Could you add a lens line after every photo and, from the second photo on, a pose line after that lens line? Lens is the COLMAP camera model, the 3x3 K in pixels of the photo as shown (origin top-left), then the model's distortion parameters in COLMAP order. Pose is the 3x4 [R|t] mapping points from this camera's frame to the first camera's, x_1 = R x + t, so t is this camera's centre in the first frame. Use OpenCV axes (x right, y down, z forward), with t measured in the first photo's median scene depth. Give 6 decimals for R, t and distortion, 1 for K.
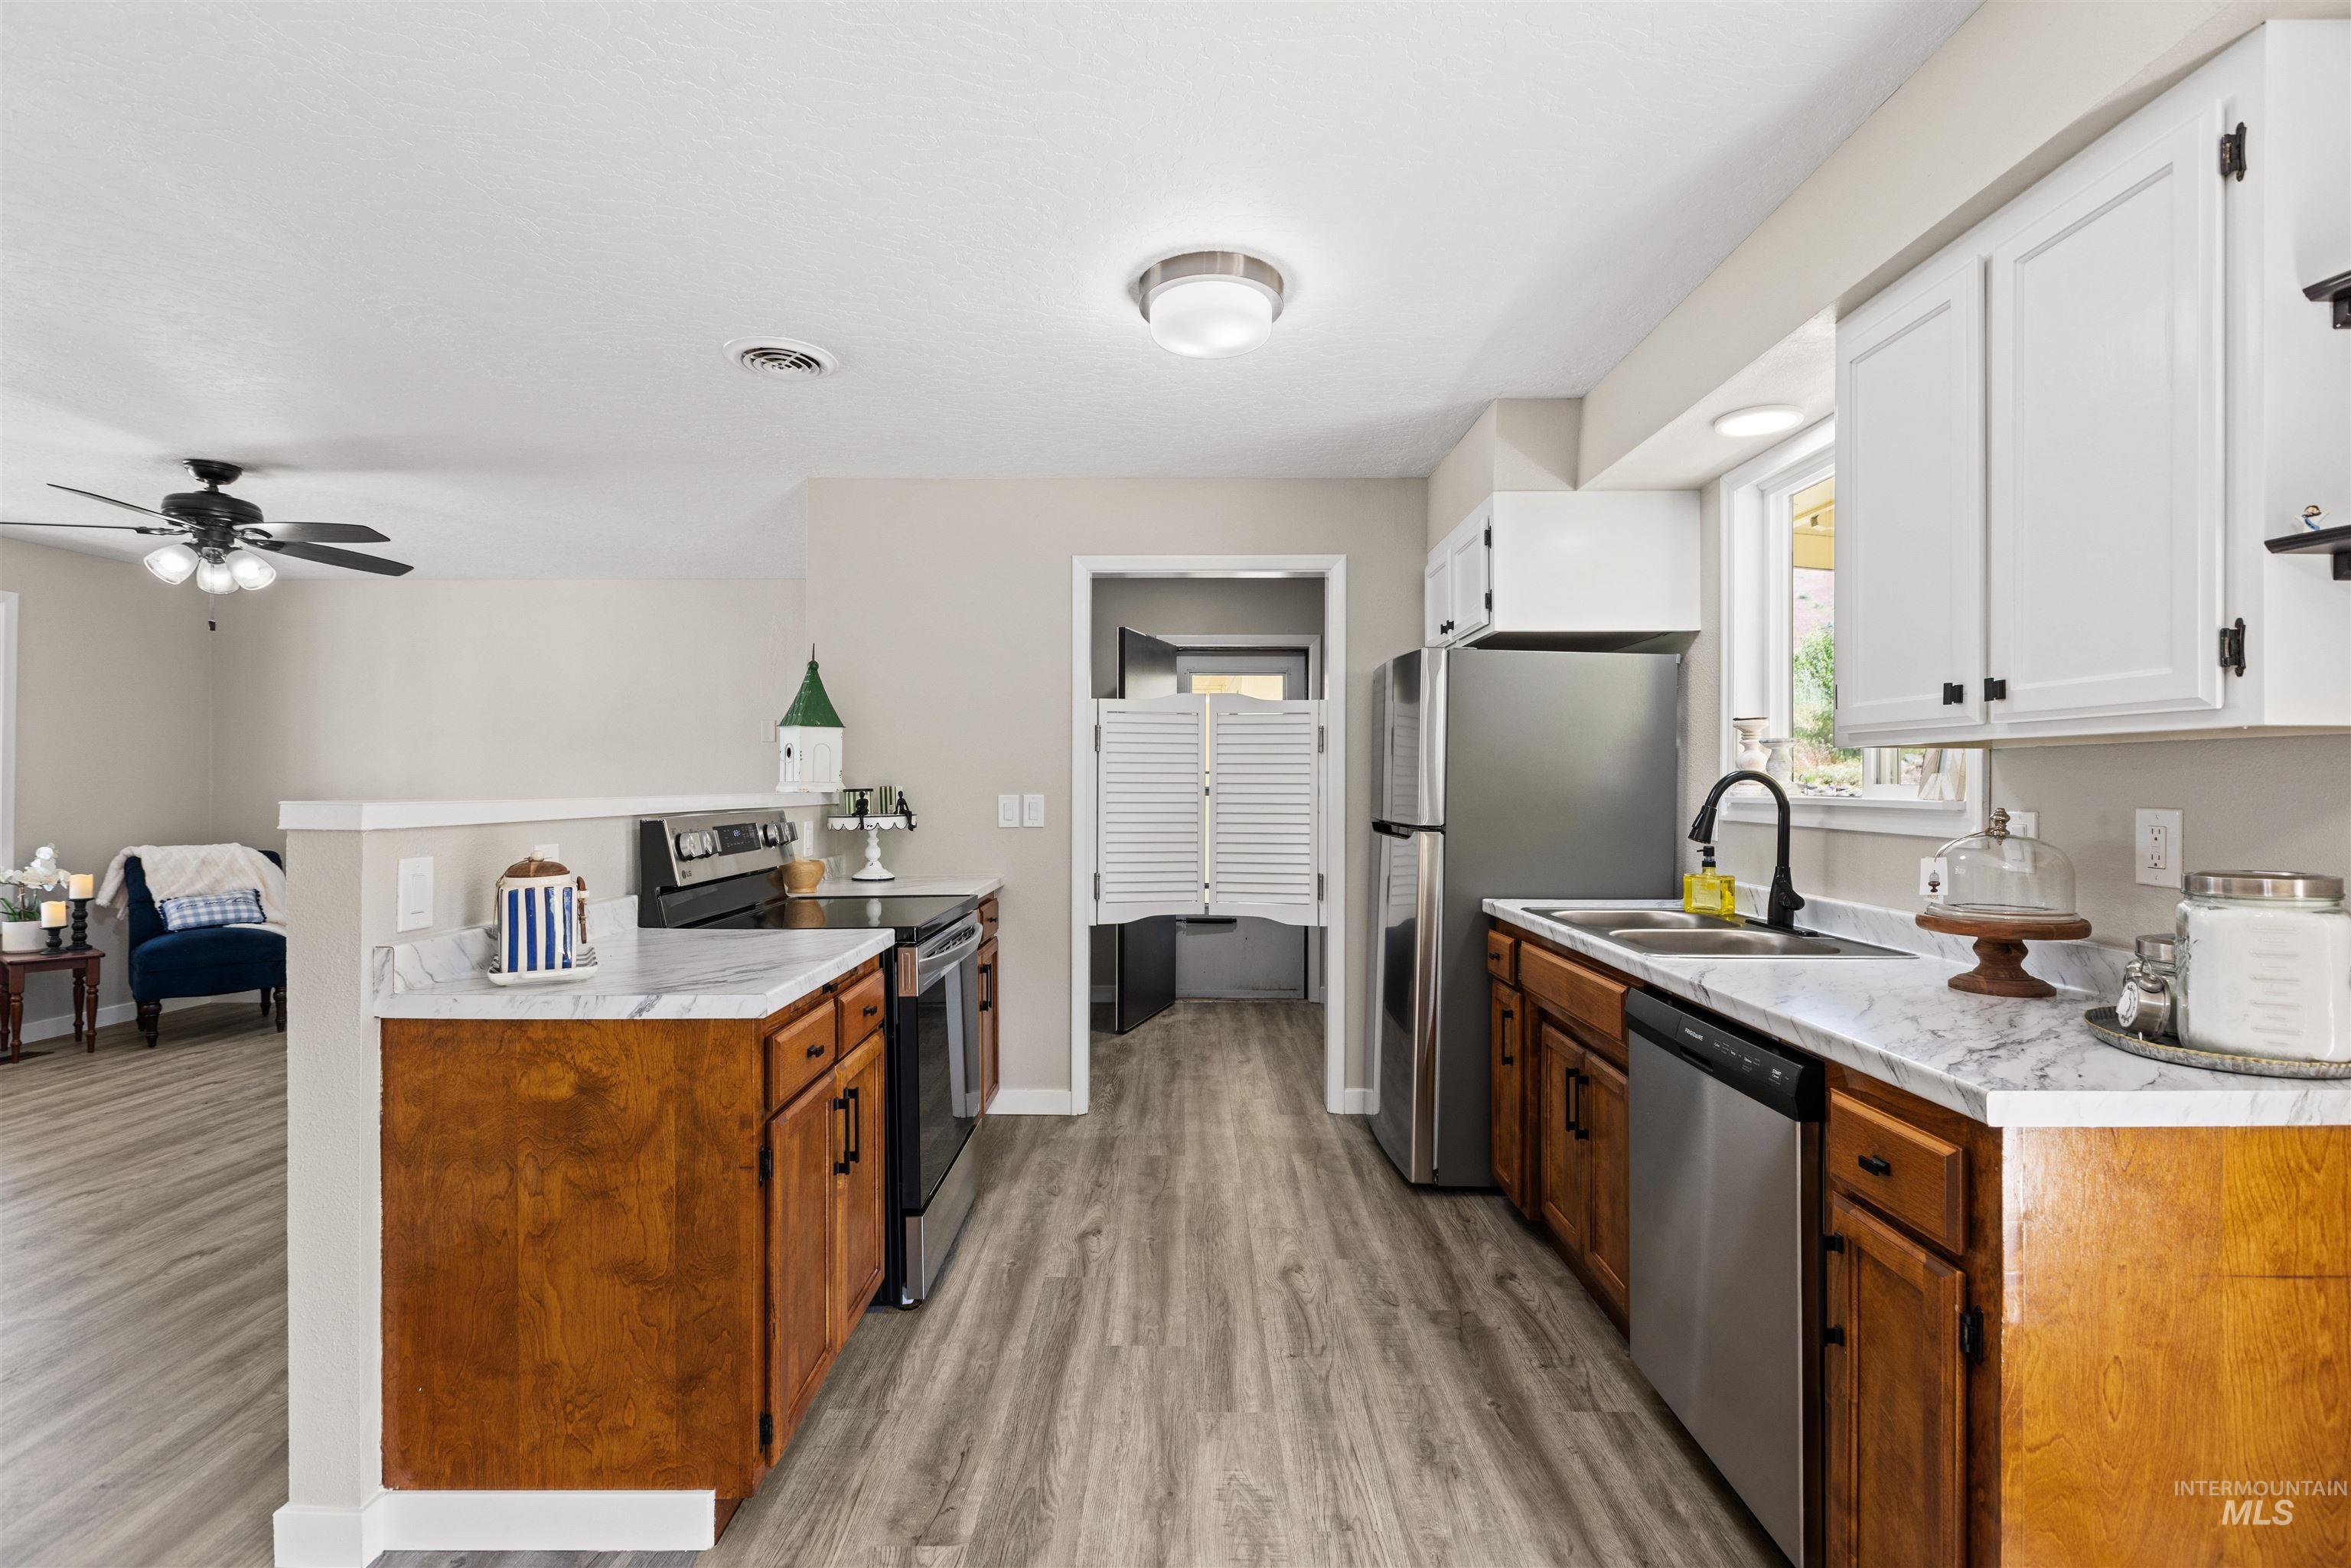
lens RADIAL K [[1065.6, 0, 1183.0], [0, 1065.6, 778.0], [0, 0, 1]] dist [0.003183, -0.001150]
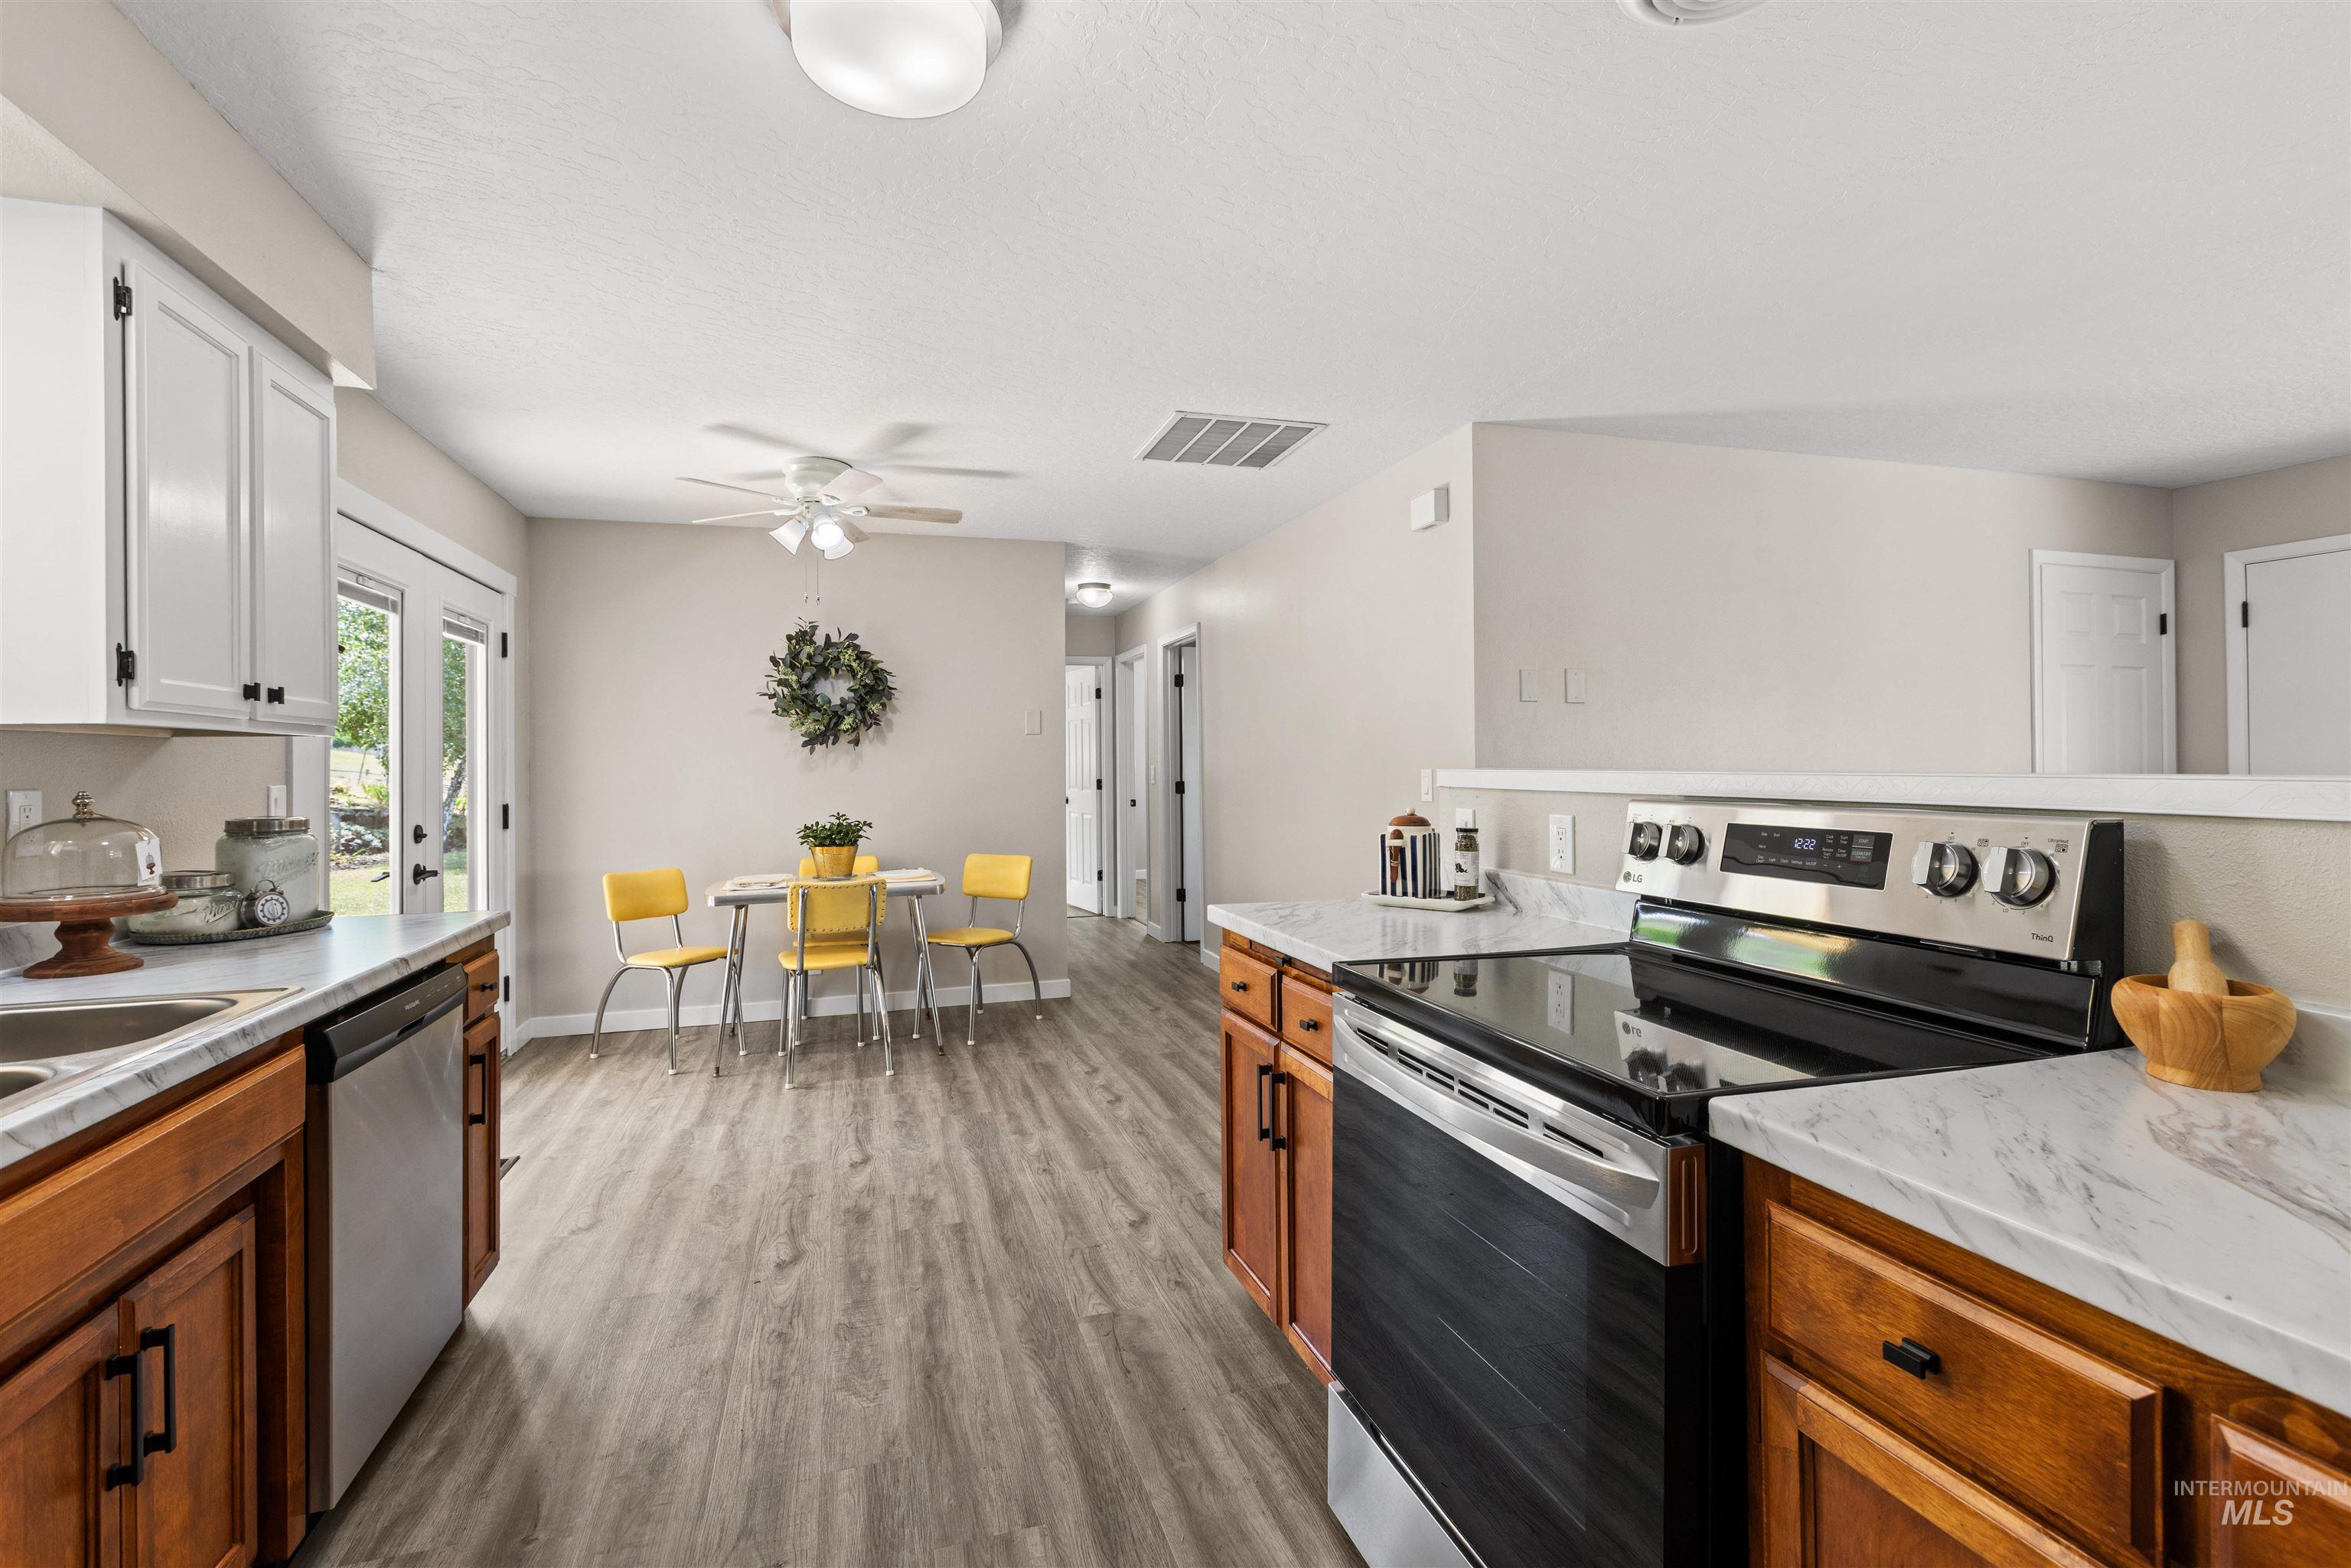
lens RADIAL K [[1065.6, 0, 1177.6], [0, 1065.6, 762.7], [0, 0, 1]] dist [0.003183, -0.001150]
pose [[-0.955319, 0.007469, -0.295482, 0.057005], [0.009369, 0.999944, -0.005015, 0.012550], [0.295428, -0.007560, -0.955335, 1.840220]]
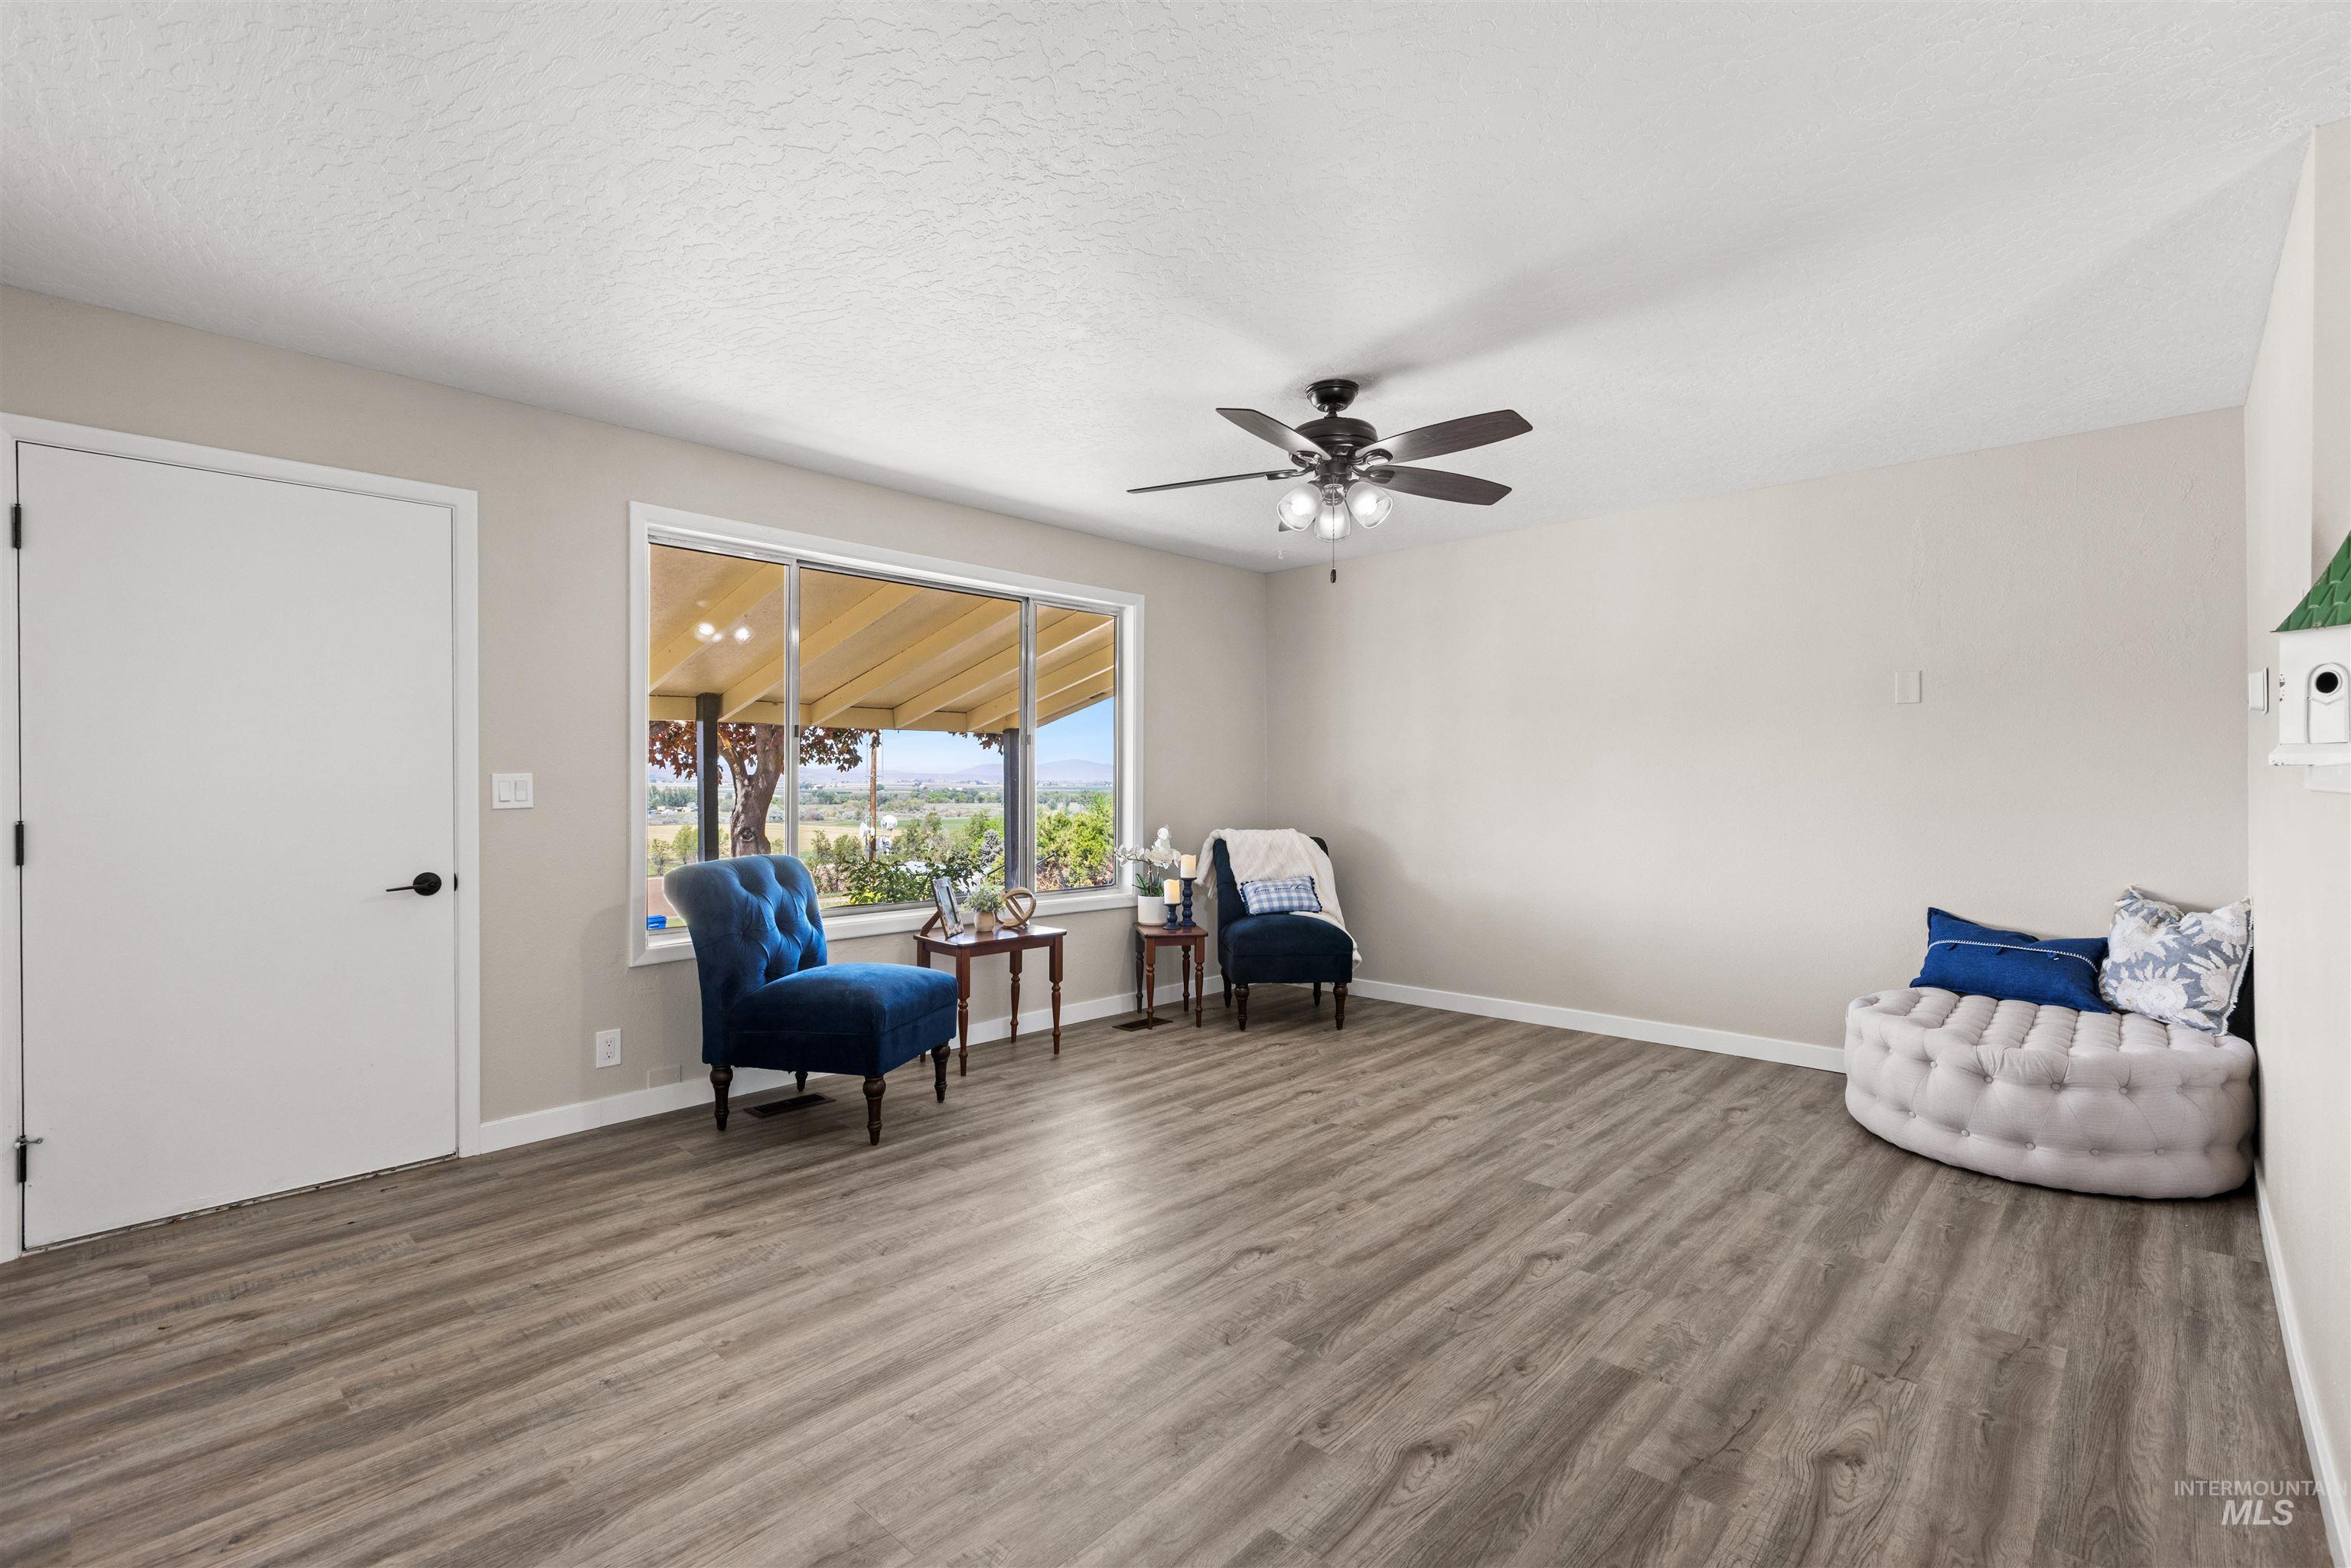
lens RADIAL K [[1065.6, 0, 1188.0], [0, 1065.6, 779.1], [0, 0, 1]] dist [0.003183, -0.001150]
pose [[0.737426, -0.002530, -0.675424, -0.728162], [0.007613, 0.999961, 0.004567, 0.023981], [0.675385, -0.008510, 0.737416, 0.509207]]
